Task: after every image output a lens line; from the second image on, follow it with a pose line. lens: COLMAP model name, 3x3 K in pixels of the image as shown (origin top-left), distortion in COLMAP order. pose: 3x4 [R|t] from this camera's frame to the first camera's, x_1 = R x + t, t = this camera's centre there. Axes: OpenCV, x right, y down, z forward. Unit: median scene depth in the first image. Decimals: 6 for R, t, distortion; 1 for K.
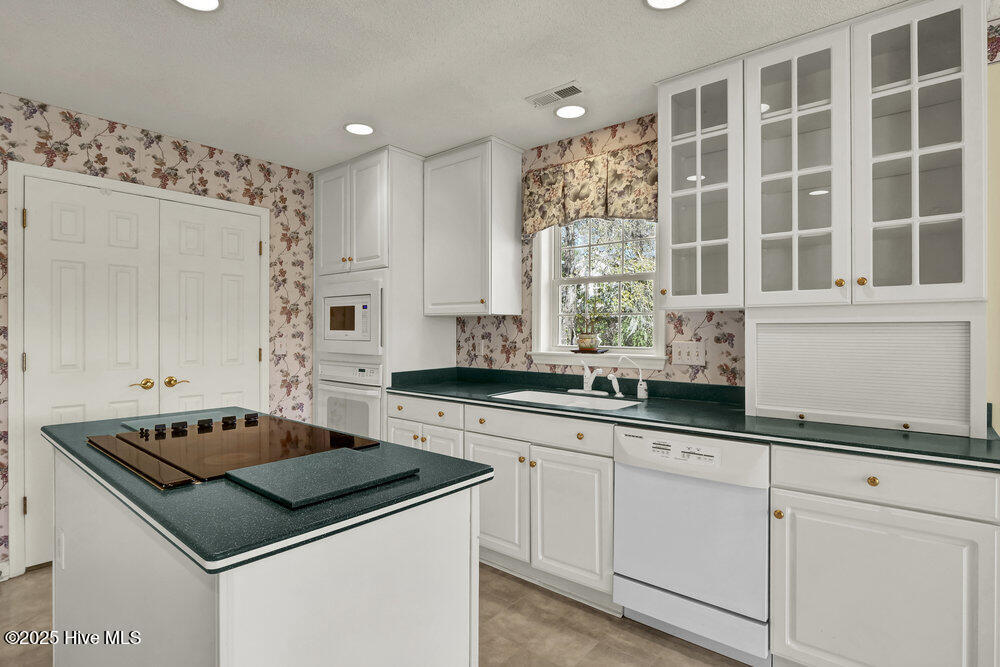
lens RADIAL K [[477.3, 0, 504.1], [0, 477.3, 334.6], [0, 0, 1]] dist [-0.001674, -0.000051]
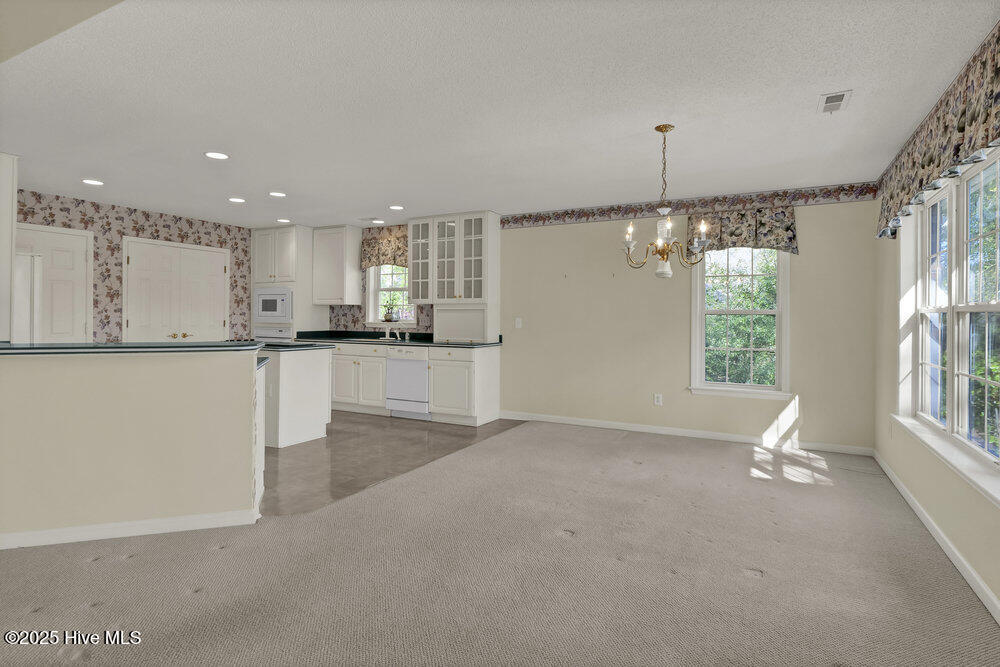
lens RADIAL K [[518.6, 0, 507.8], [0, 518.6, 317.0], [0, 0, 1]] dist [-0.000836, 0.000330]
pose [[0.976862, 0.006197, 0.213783, 0.191229], [-0.004321, 0.999948, -0.009241, 0.032970], [-0.213829, 0.008103, 0.976838, -1.481486]]
